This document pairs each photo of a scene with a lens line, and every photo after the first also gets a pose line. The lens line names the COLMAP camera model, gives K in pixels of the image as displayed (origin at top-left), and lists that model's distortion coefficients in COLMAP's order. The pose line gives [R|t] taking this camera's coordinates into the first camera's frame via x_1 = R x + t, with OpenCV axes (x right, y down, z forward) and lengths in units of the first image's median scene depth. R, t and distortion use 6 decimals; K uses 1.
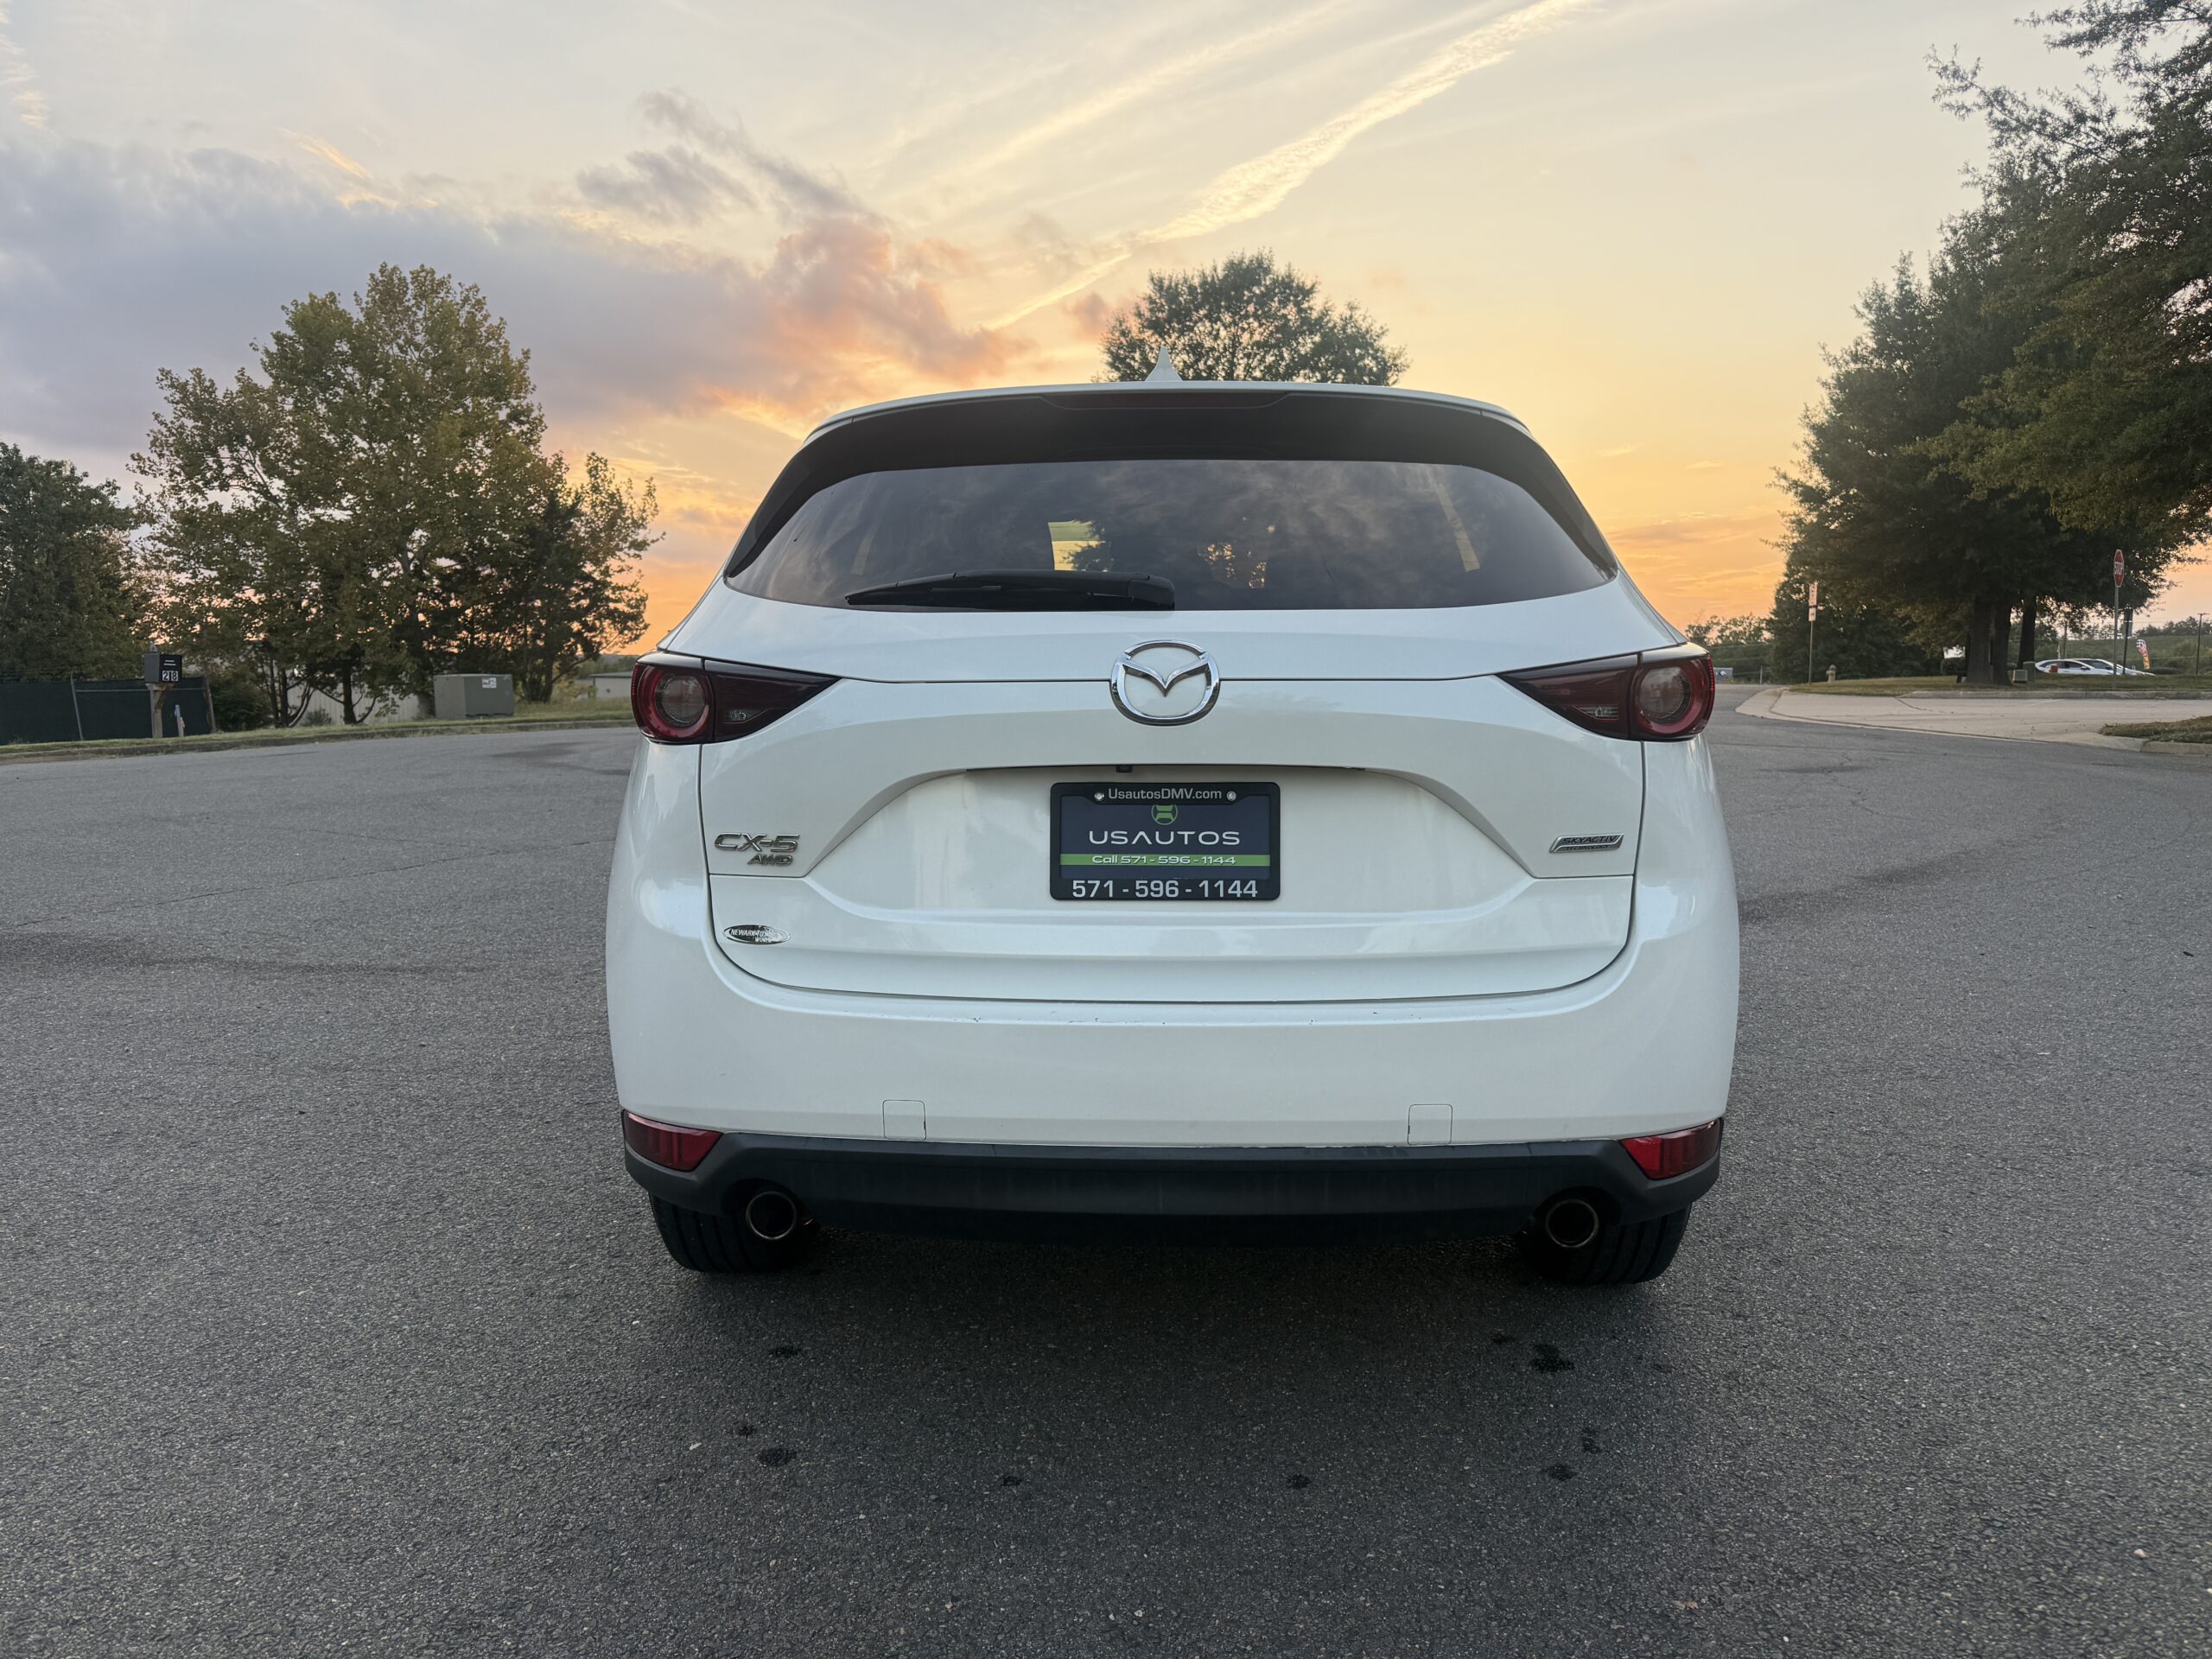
lens RADIAL K [[1537.8, 0, 1106.0], [0, 1537.8, 829.5], [0, 0, 1]] dist [0.076684, -0.048757]
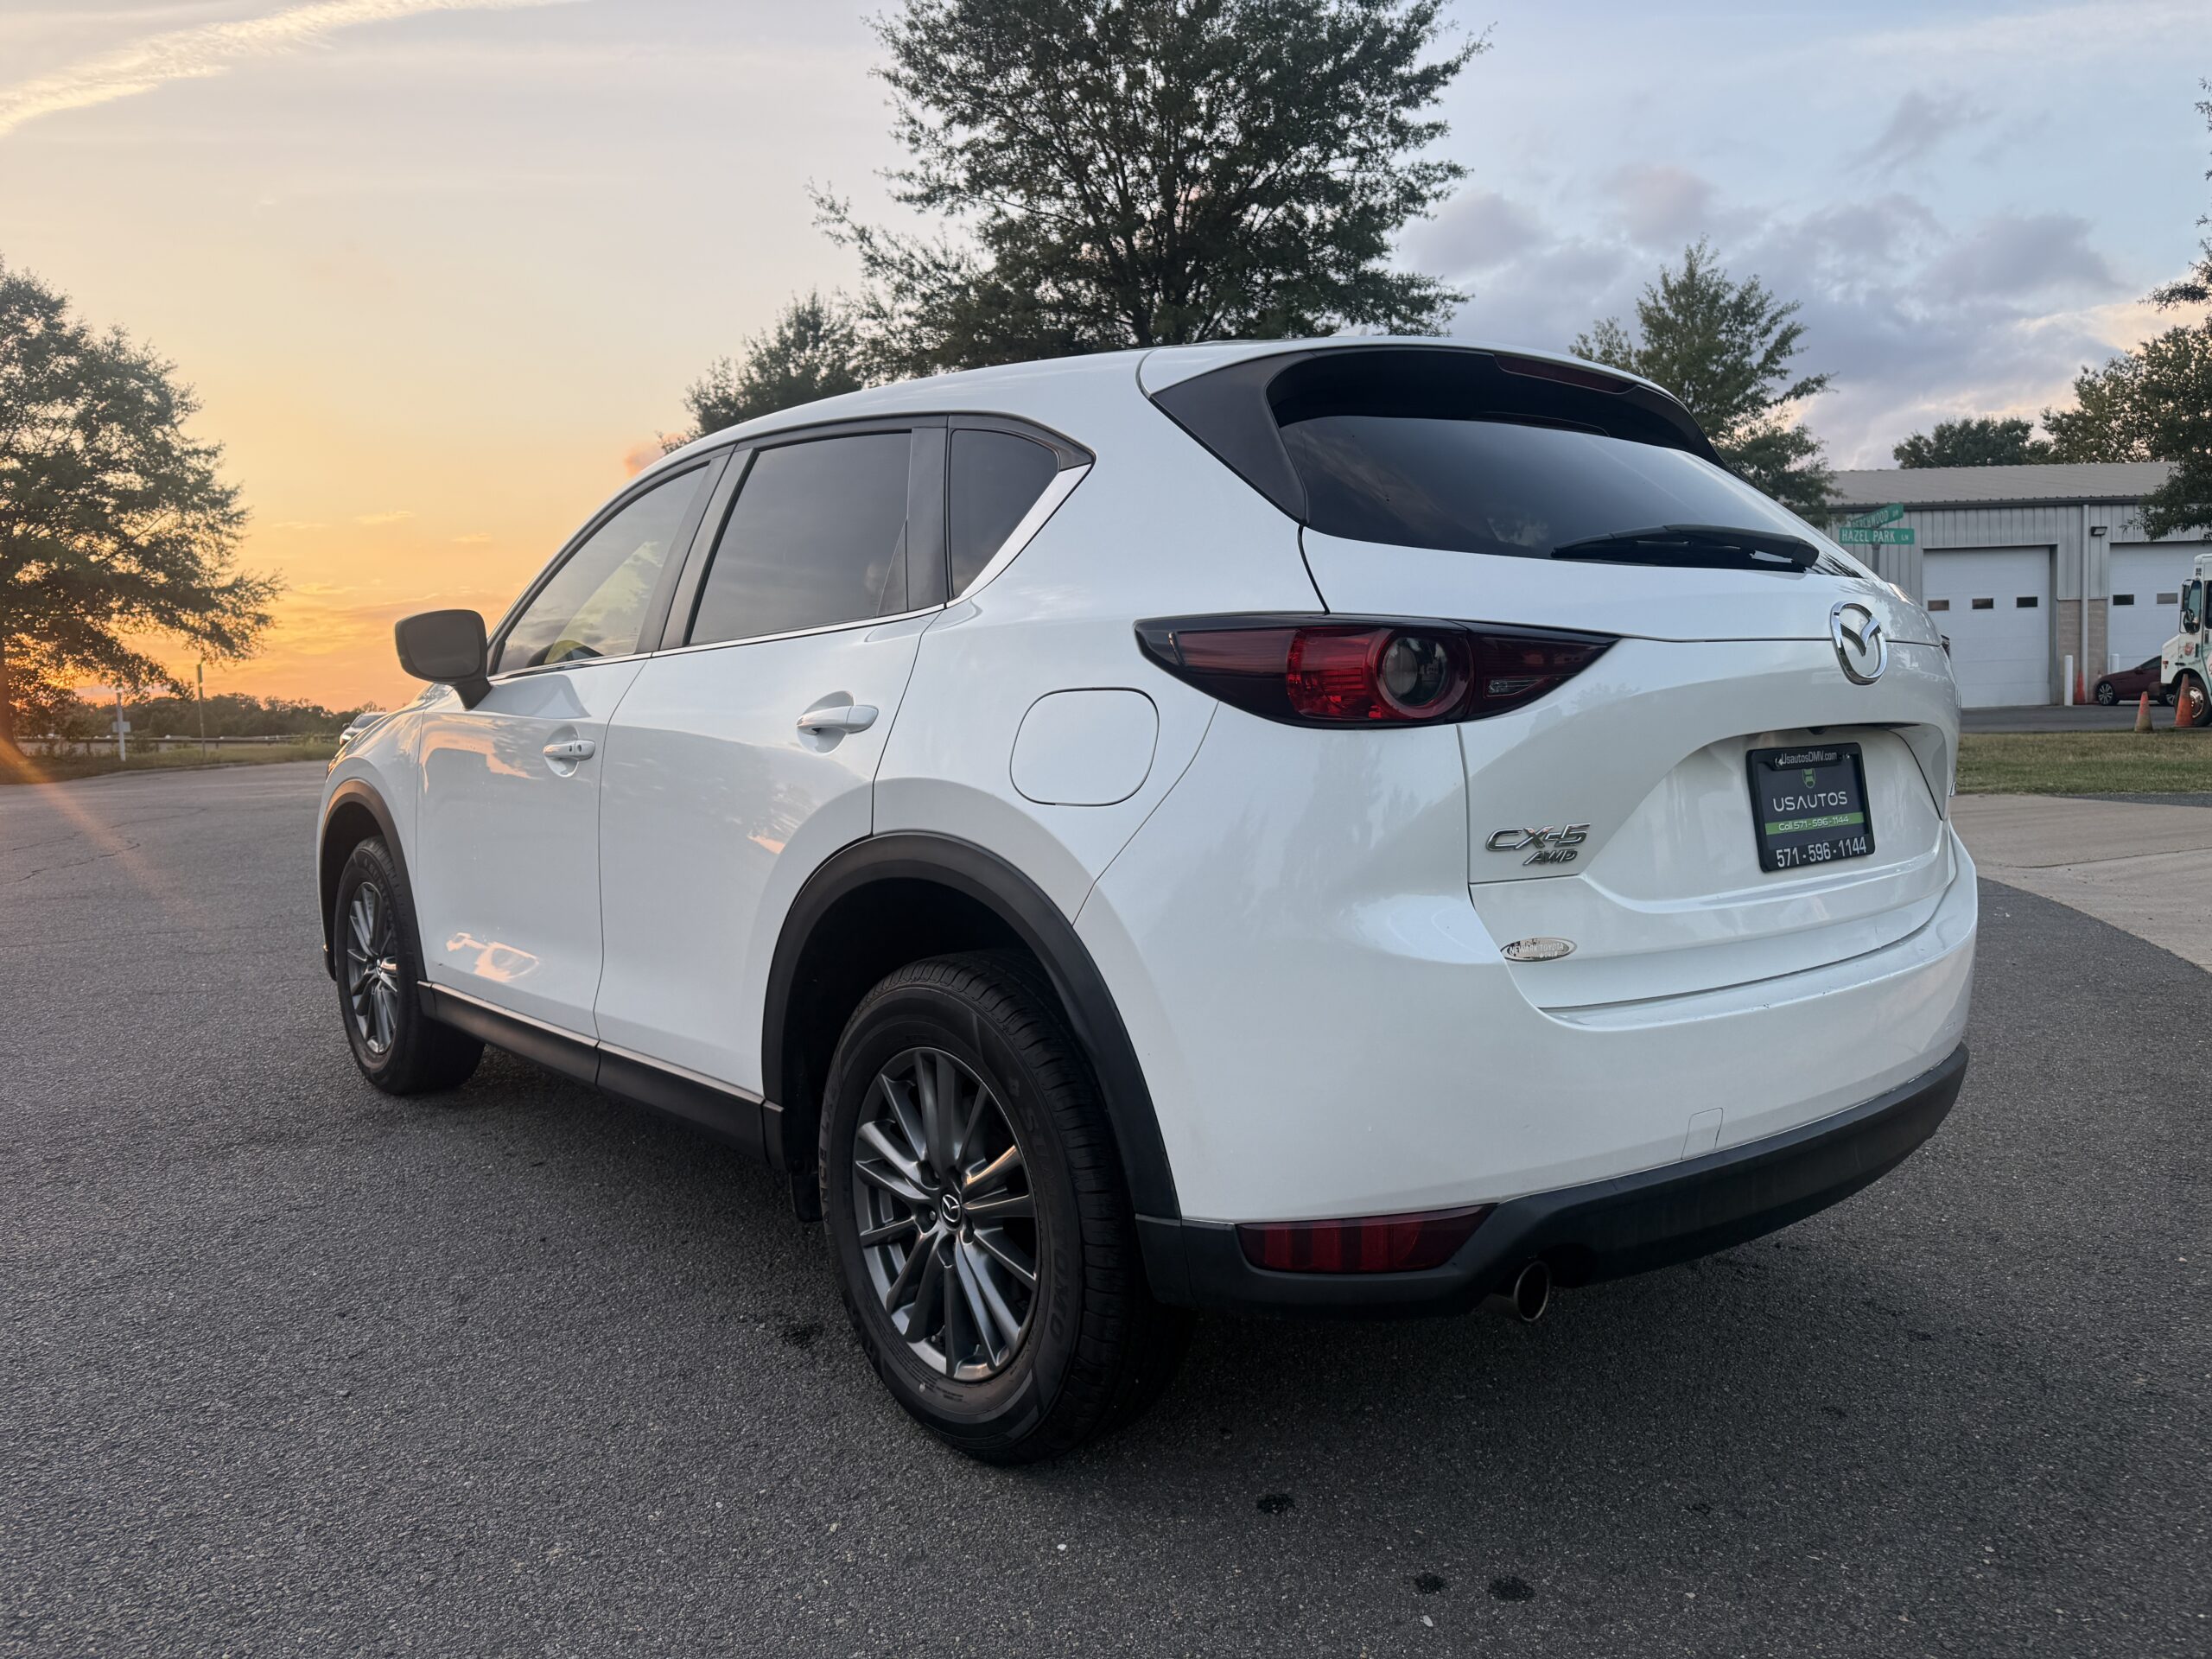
lens RADIAL K [[1575.9, 0, 1112.4], [0, 1575.9, 835.4], [0, 0, 1]] dist [0.043064, -0.046642]
pose [[0.754437, -0.068862, 0.652750, -0.778780], [0.099075, 0.995034, -0.009538, -0.006165], [-0.648852, 0.071867, 0.757513, 0.412836]]
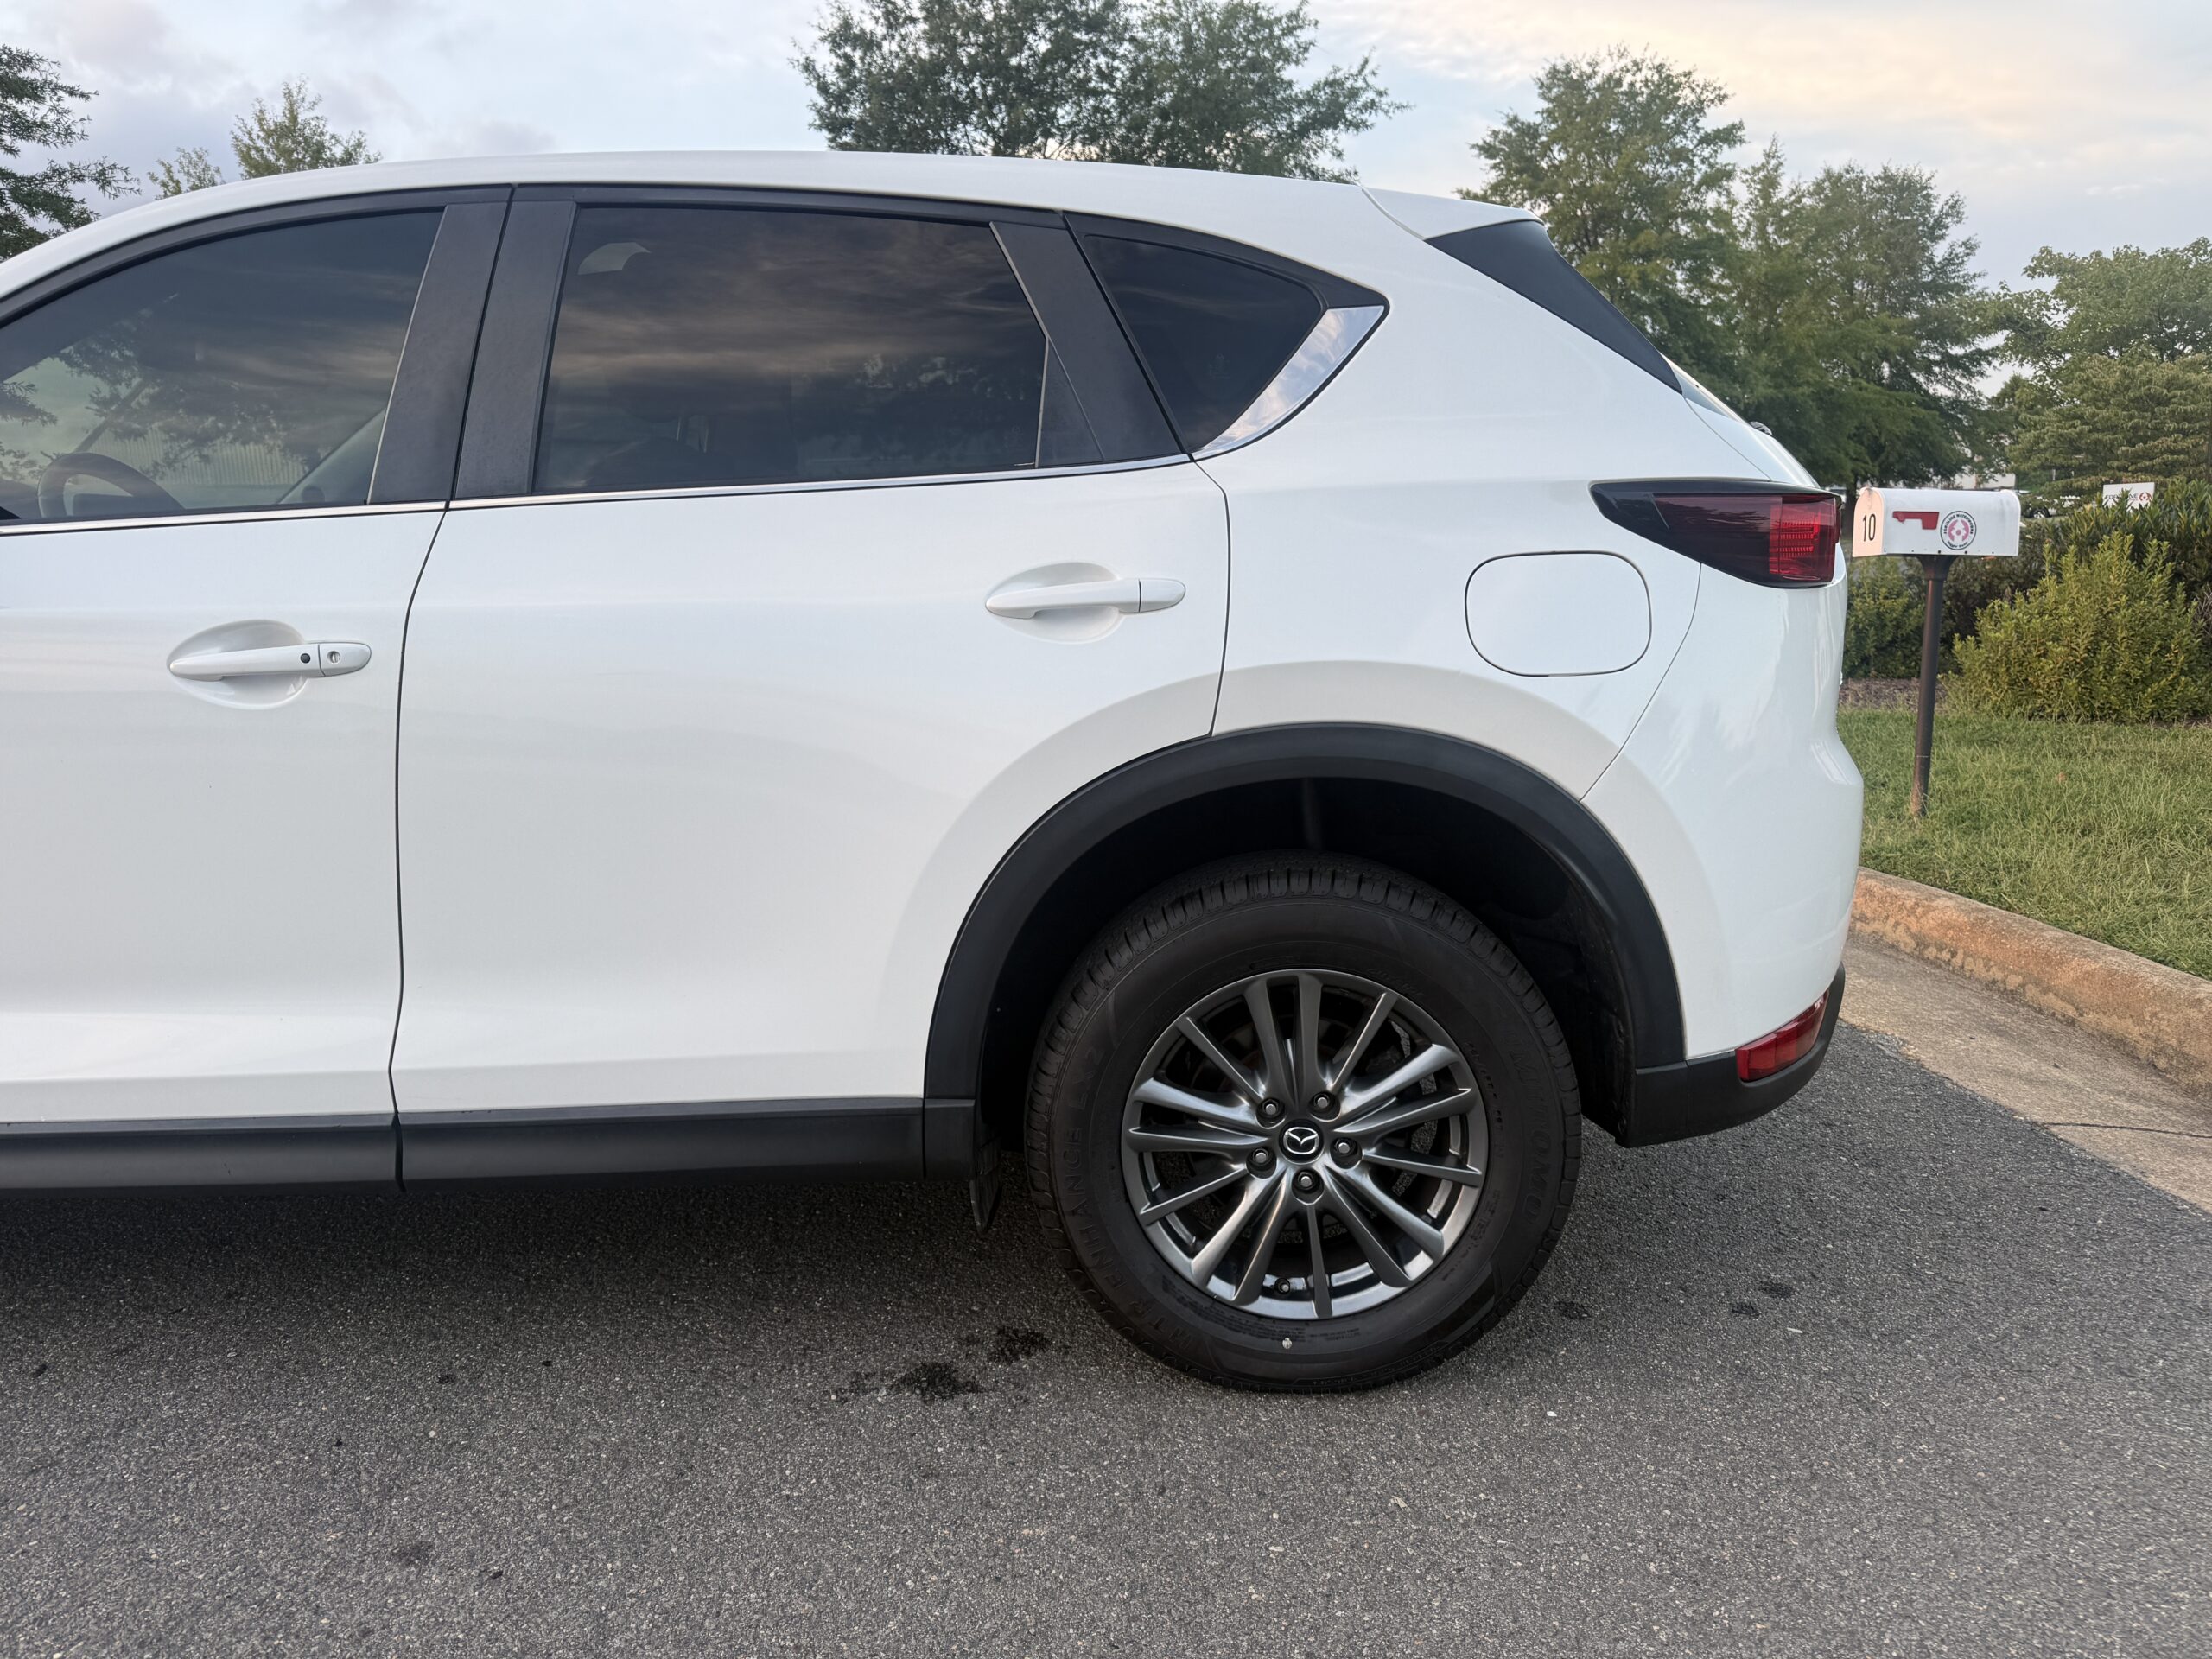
lens RADIAL K [[1573.8, 0, 1106.0], [0, 1573.8, 829.5], [0, 0, 1]] dist [0.056276, -0.071638]
pose [[0.009692, -0.170371, 0.985332, -0.793285], [0.146534, 0.974983, 0.167140, -0.012231], [-0.989158, 0.142765, 0.034415, 0.456685]]
